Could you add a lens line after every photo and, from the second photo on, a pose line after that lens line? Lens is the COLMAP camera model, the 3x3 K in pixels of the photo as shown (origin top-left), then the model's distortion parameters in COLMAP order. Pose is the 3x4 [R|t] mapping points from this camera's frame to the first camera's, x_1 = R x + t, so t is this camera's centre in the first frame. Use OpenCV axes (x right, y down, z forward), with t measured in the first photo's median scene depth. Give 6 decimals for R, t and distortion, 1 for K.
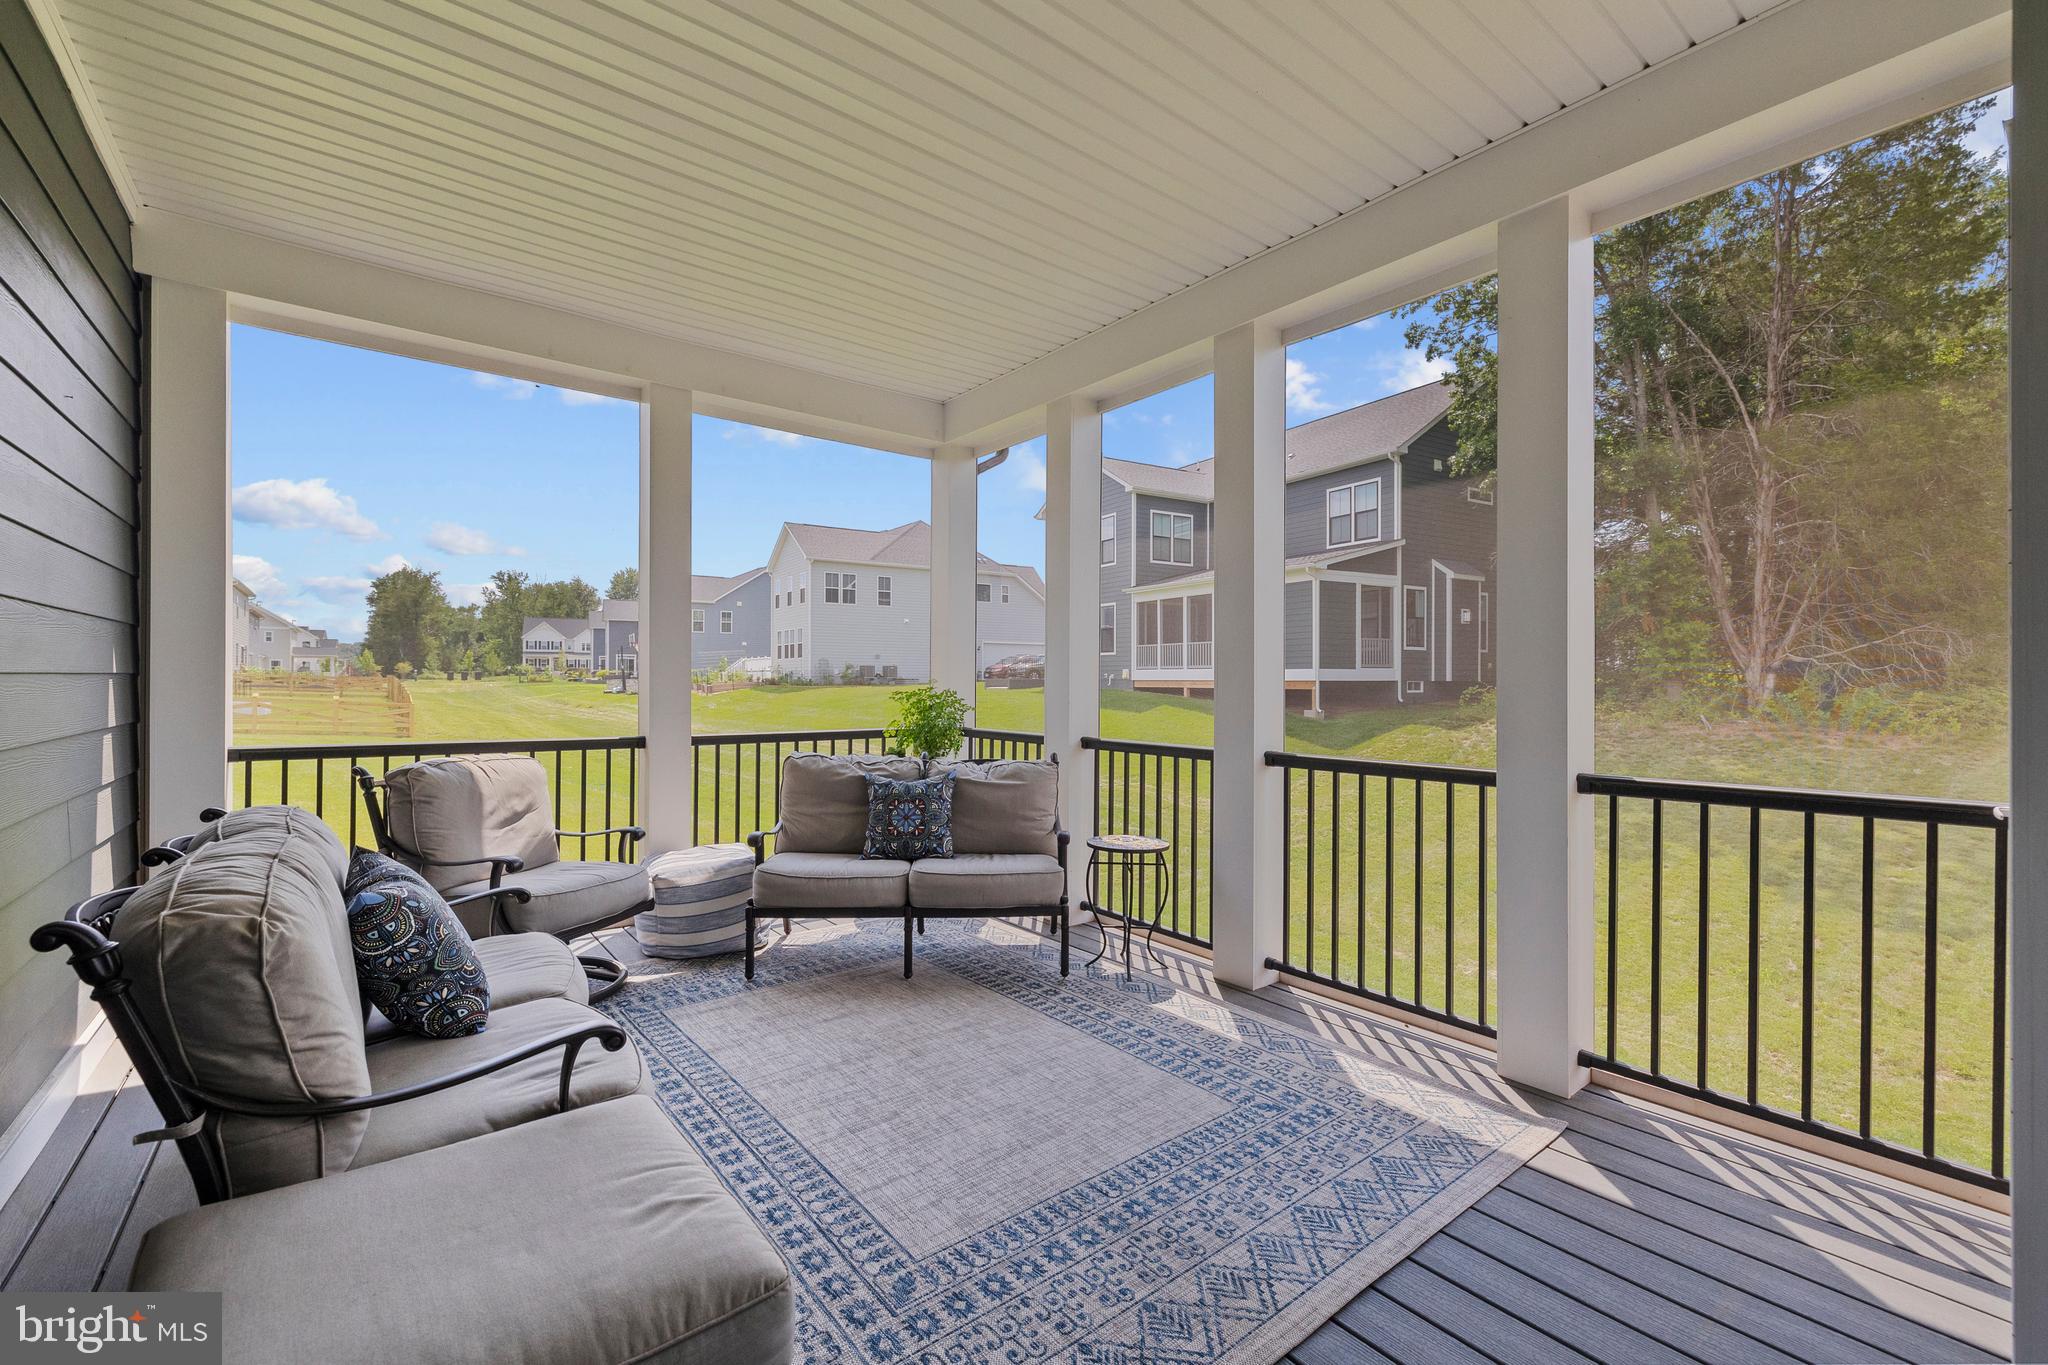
lens RADIAL K [[870.5, 0, 1029.2], [0, 870.5, 684.1], [0, 0, 1]] dist [0.000507, 0.000603]
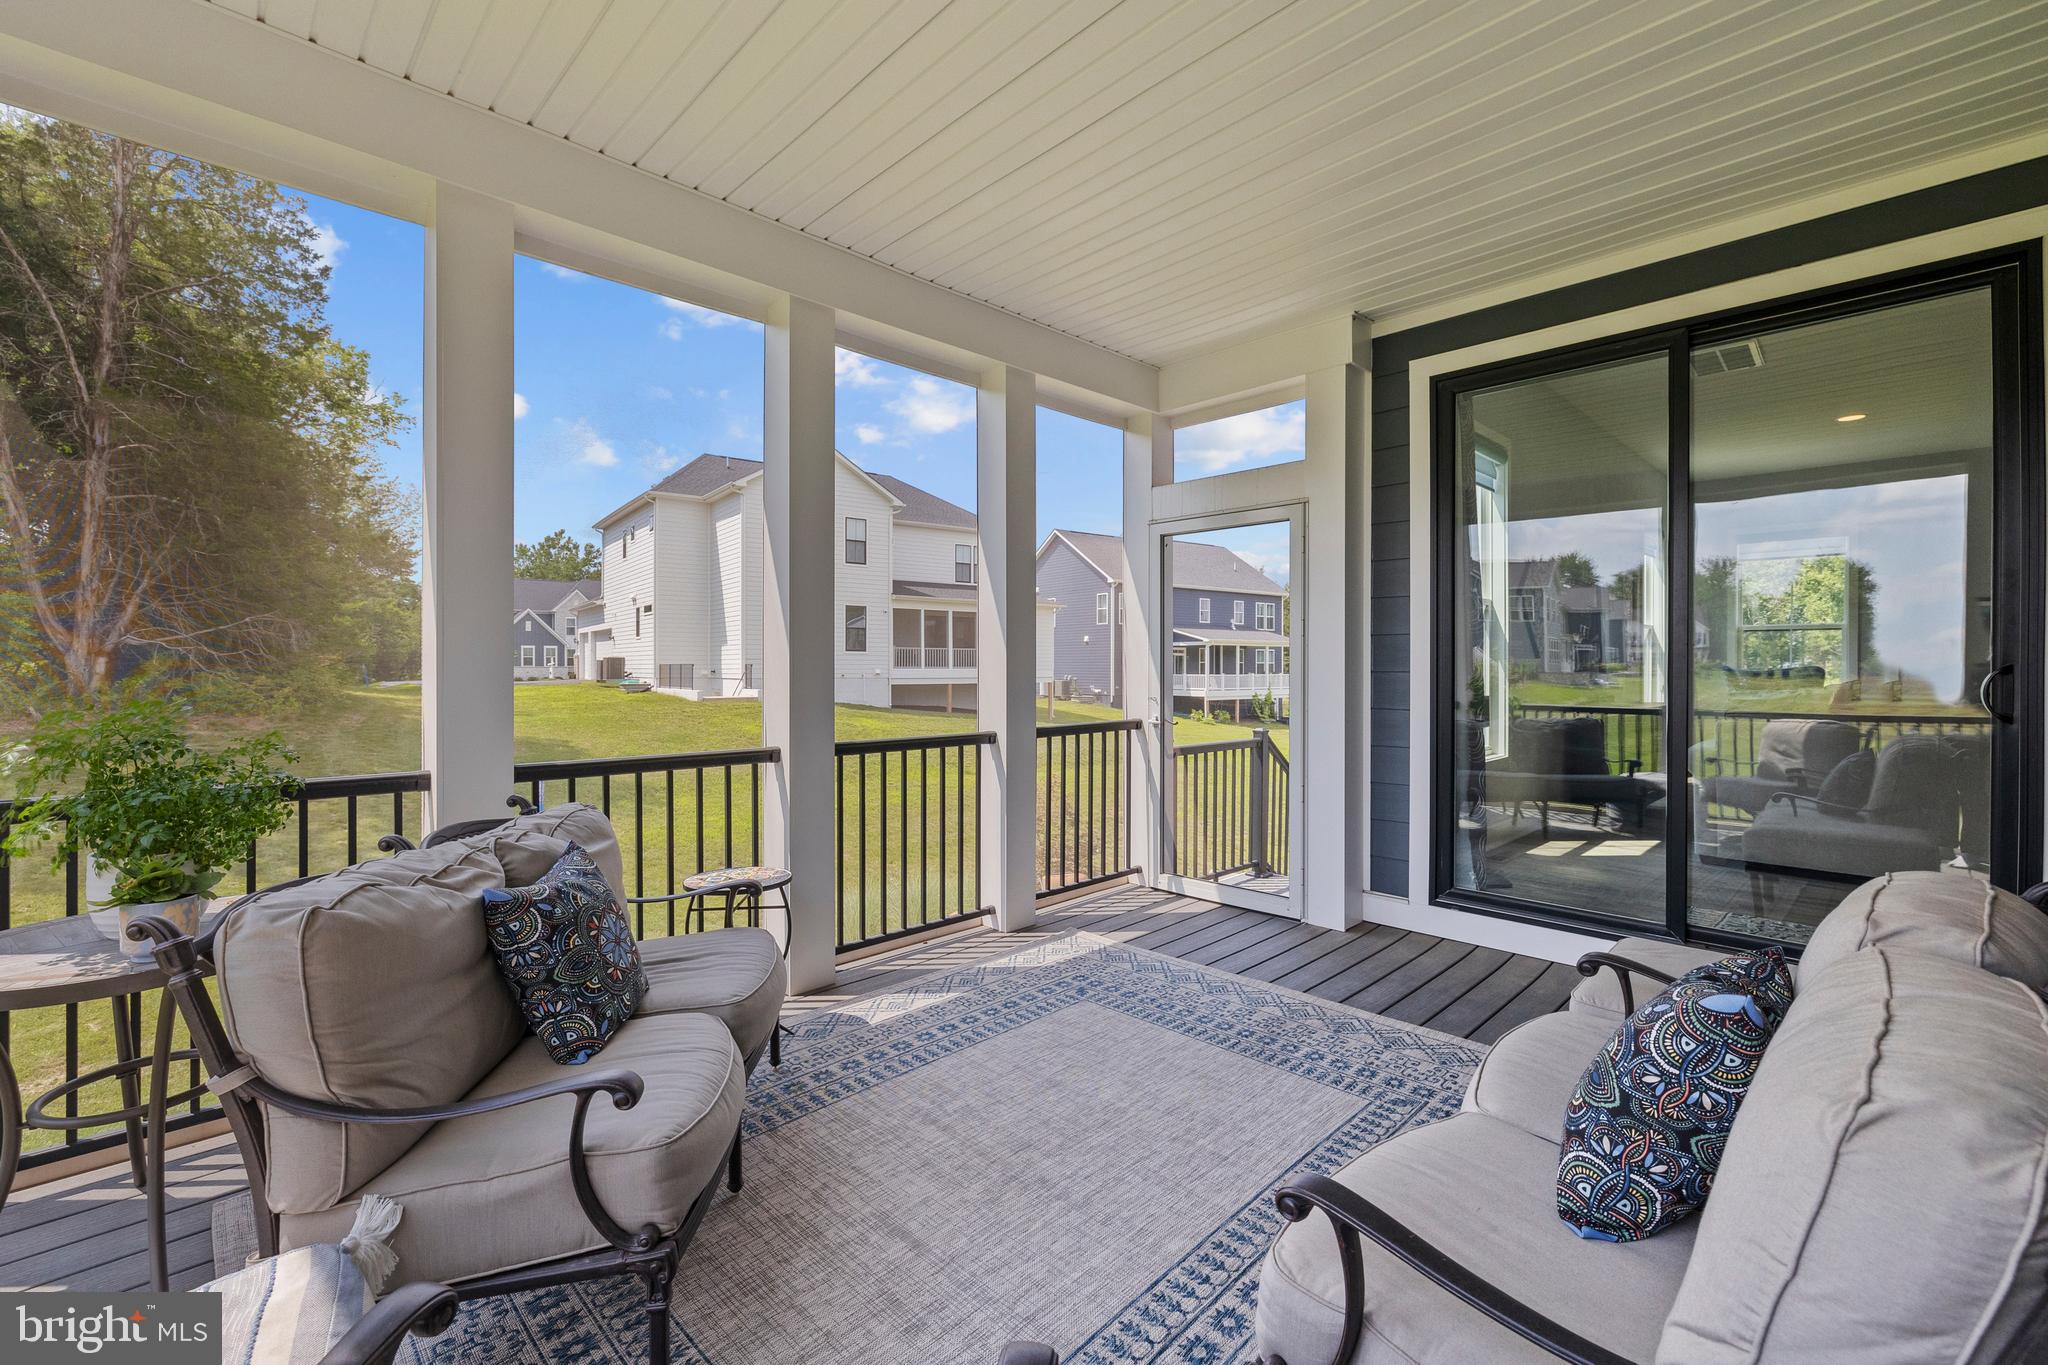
lens RADIAL K [[870.5, 0, 1017.1], [0, 870.5, 673.4], [0, 0, 1]] dist [0.000507, 0.000603]
pose [[-0.100661, -0.013180, 0.994833, -0.801996], [0.005404, 0.999890, 0.013793, -0.016101], [-0.994906, 0.006765, -0.100579, 0.951276]]
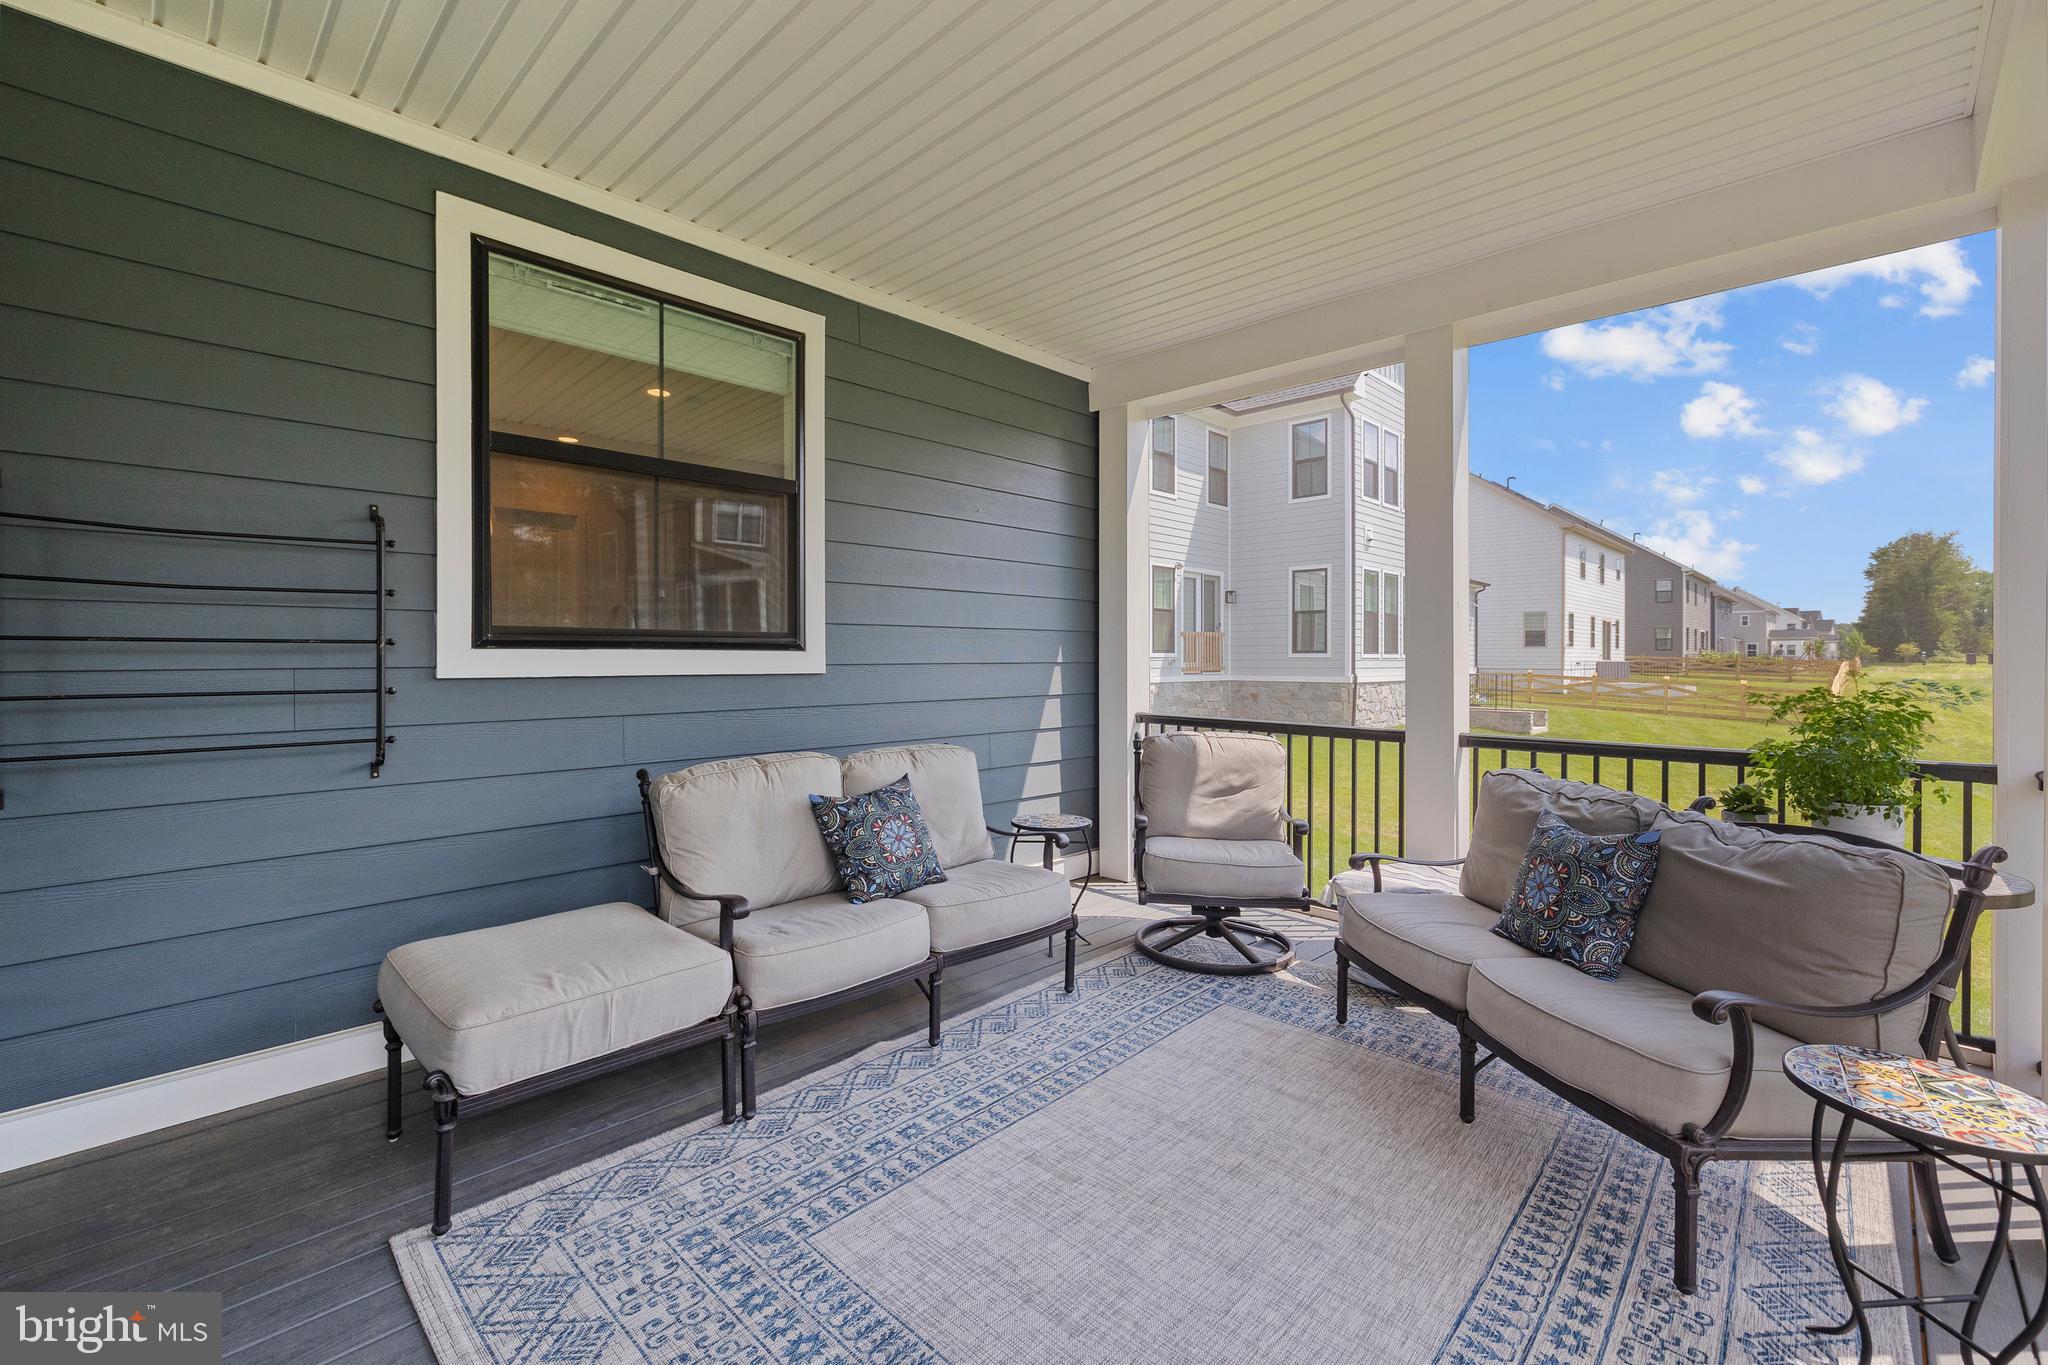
lens RADIAL K [[870.5, 0, 1016.8], [0, 870.5, 663.7], [0, 0, 1]] dist [0.000507, 0.000603]
pose [[0.124586, 0.001390, -0.992208, 0.518761], [-0.005577, 0.999984, 0.000700, -0.009867], [0.992193, 0.005446, 0.124592, 0.629984]]
